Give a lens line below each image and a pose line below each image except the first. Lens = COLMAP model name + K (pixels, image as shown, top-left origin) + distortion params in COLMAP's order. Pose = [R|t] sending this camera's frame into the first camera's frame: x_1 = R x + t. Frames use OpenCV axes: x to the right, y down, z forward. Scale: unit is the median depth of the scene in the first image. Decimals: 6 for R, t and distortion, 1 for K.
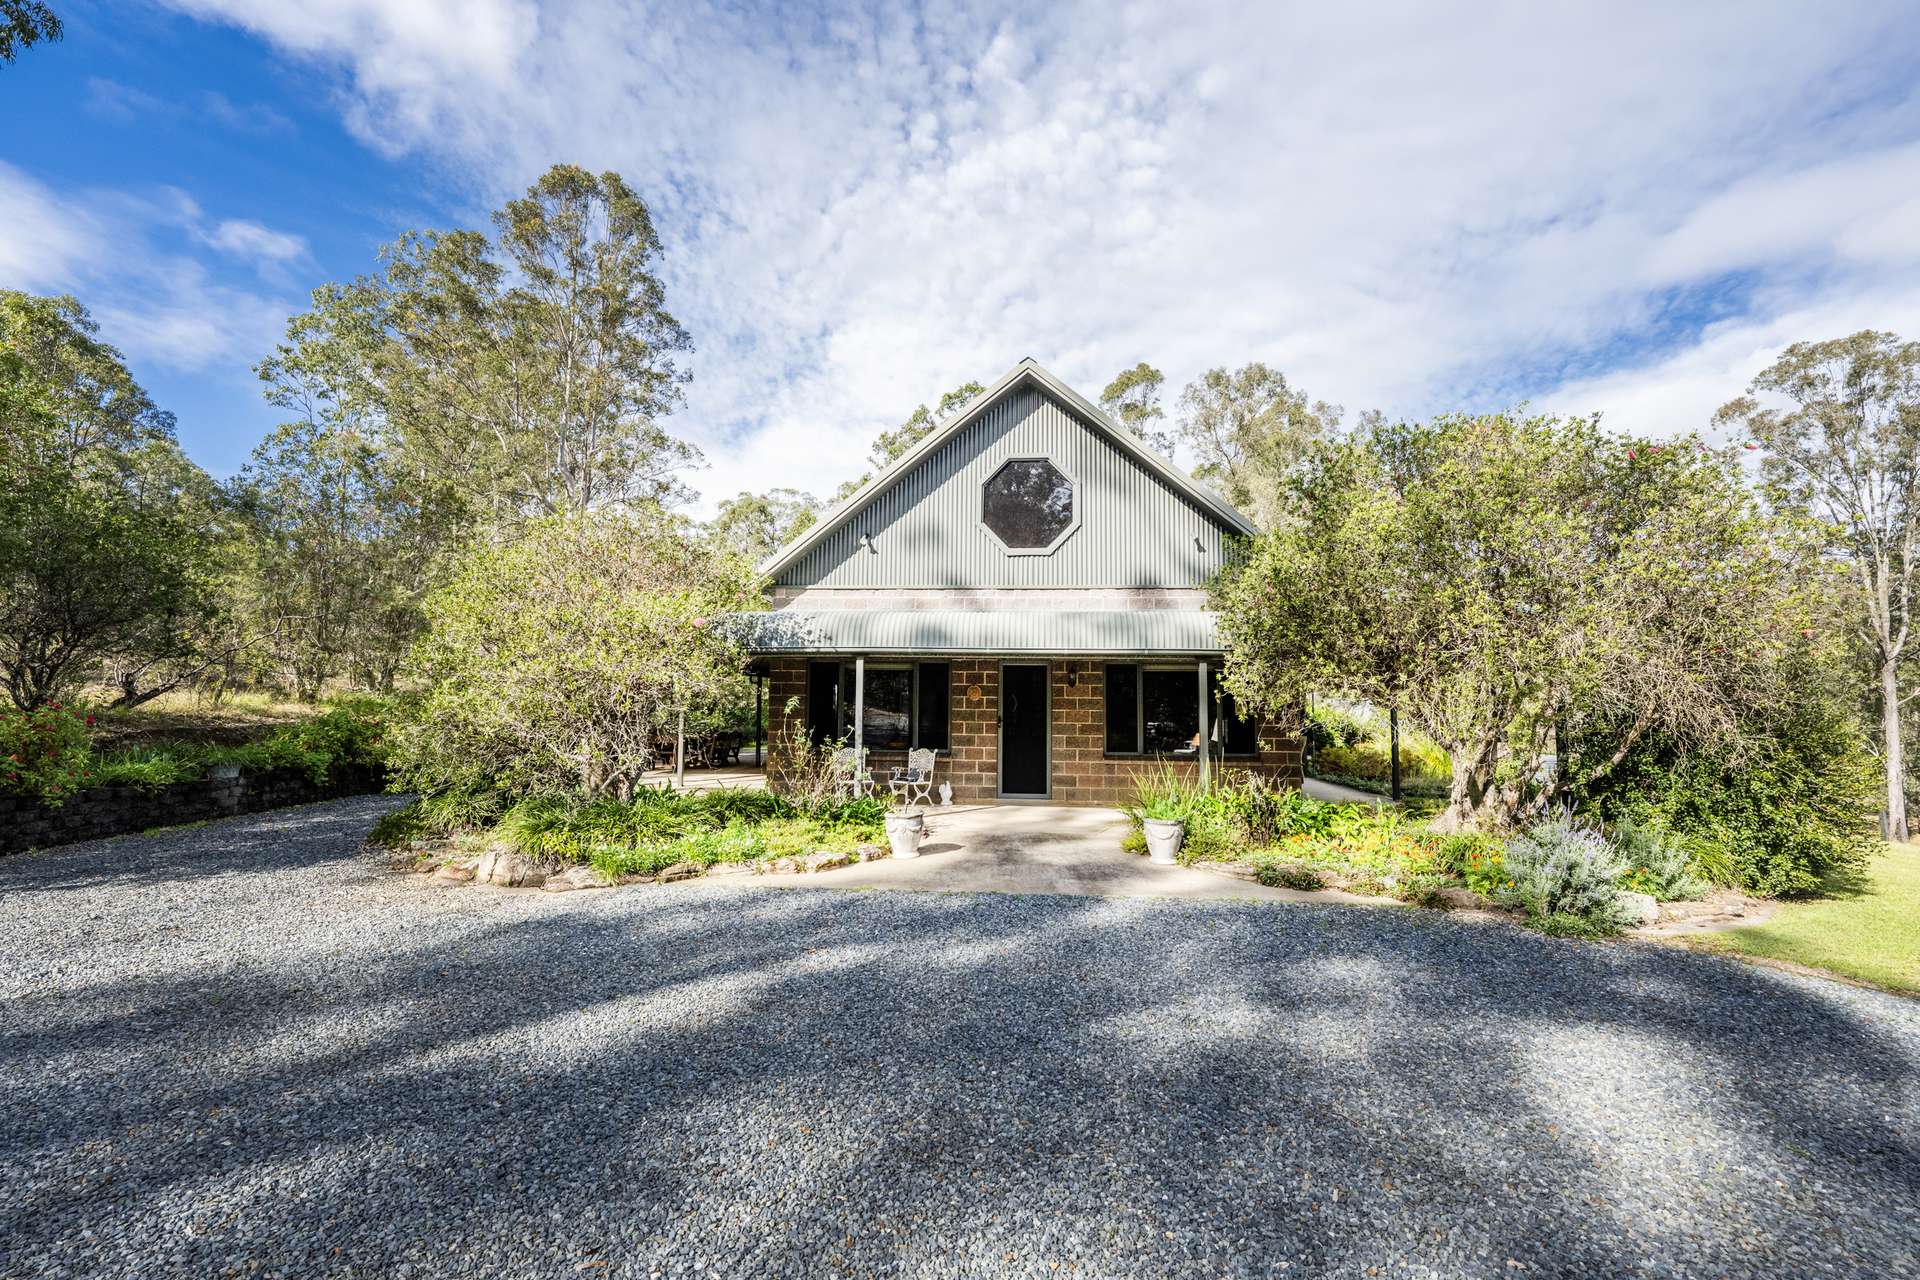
lens RADIAL K [[771.3, 0, 978.1], [0, 771.3, 674.3], [0, 0, 1]] dist [-0.000637, -0.000060]
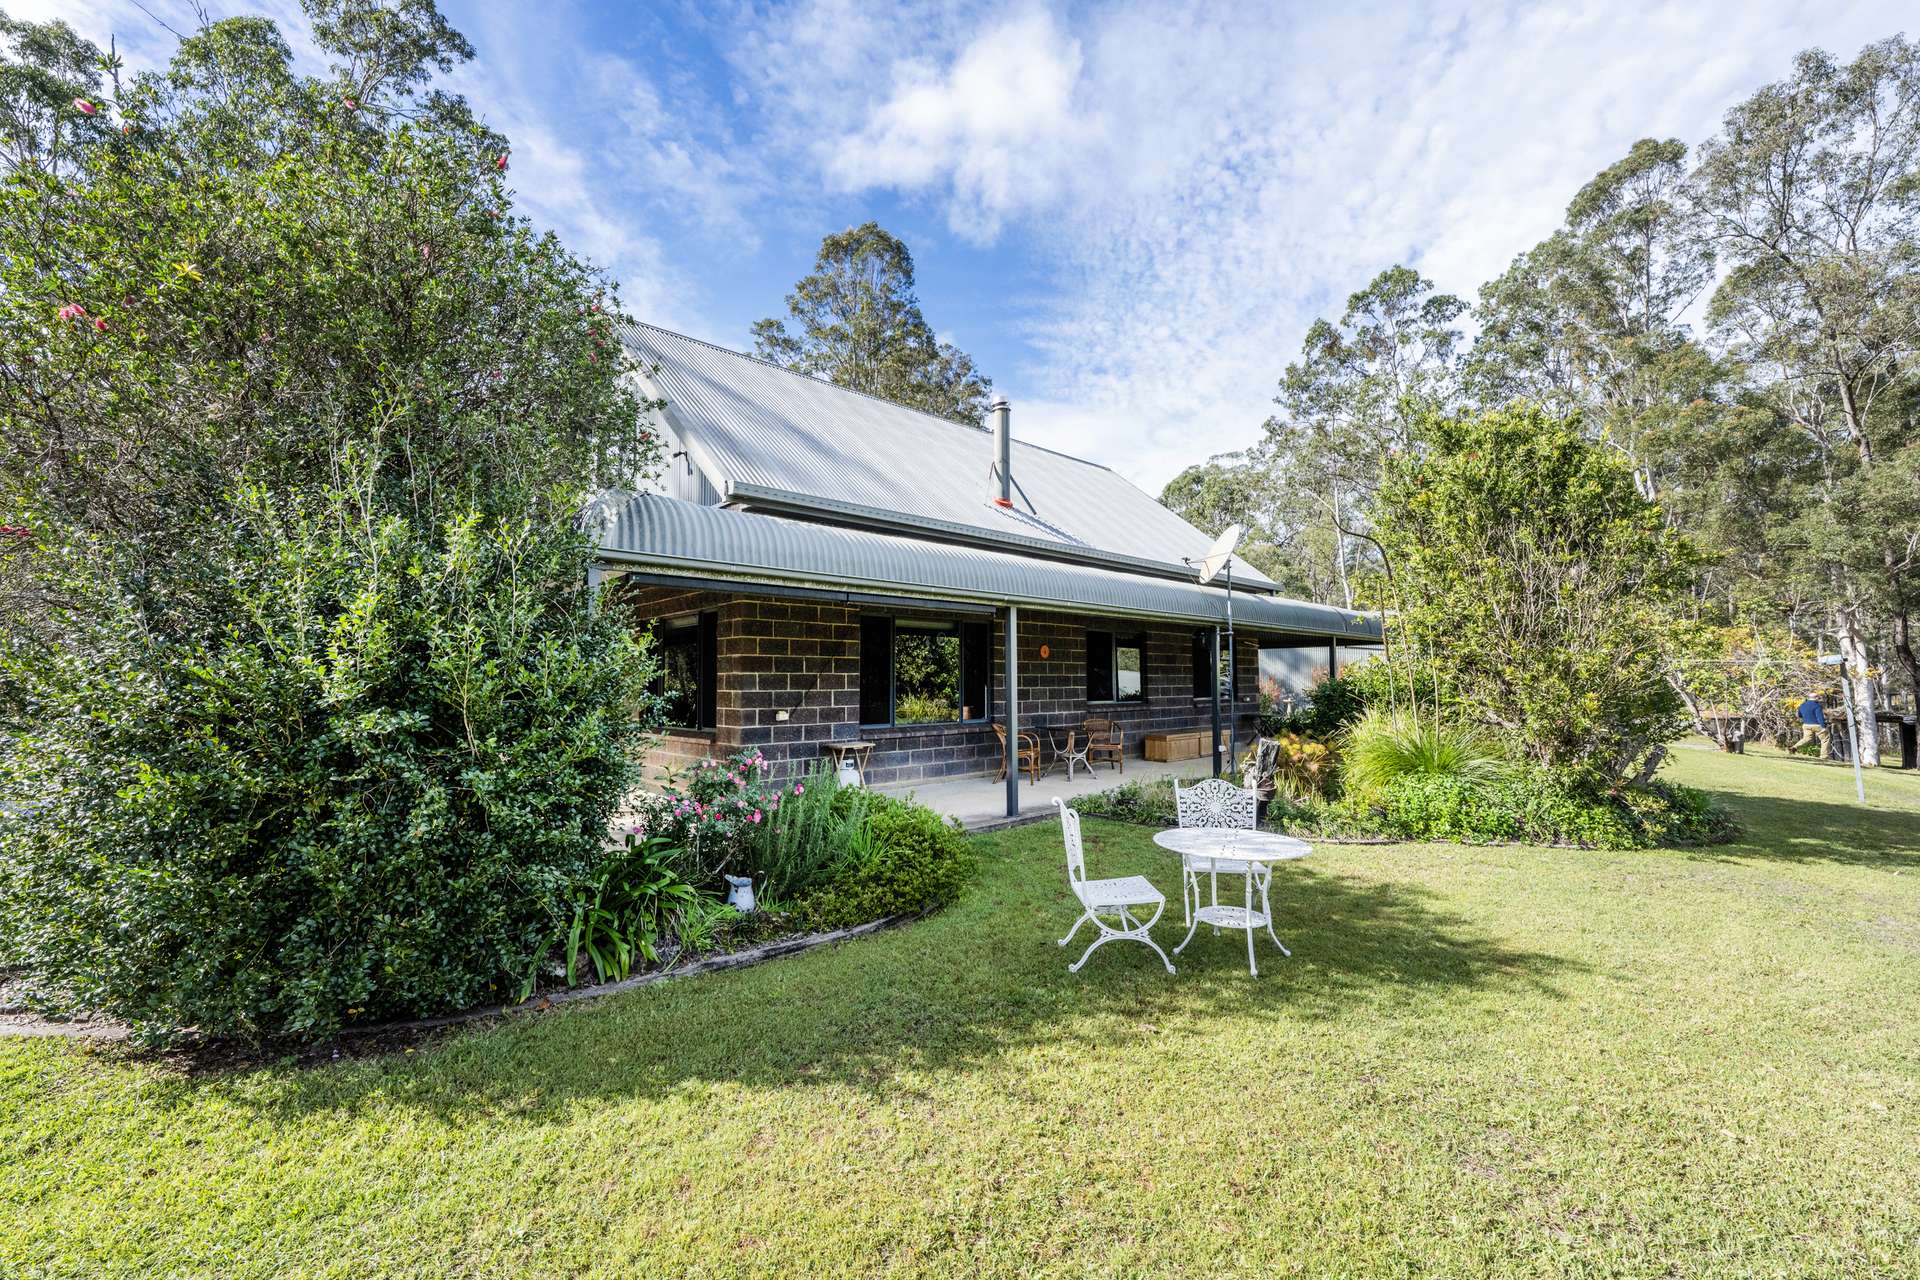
lens RADIAL K [[771.3, 0, 959.9], [0, 771.3, 648.0], [0, 0, 1]] dist [-0.000637, -0.000060]
pose [[0.682486, -0.013591, -0.730772, 0.091265], [0.003558, 0.999877, -0.015273, 0.003153], [0.730890, 0.007824, 0.682450, 0.059237]]
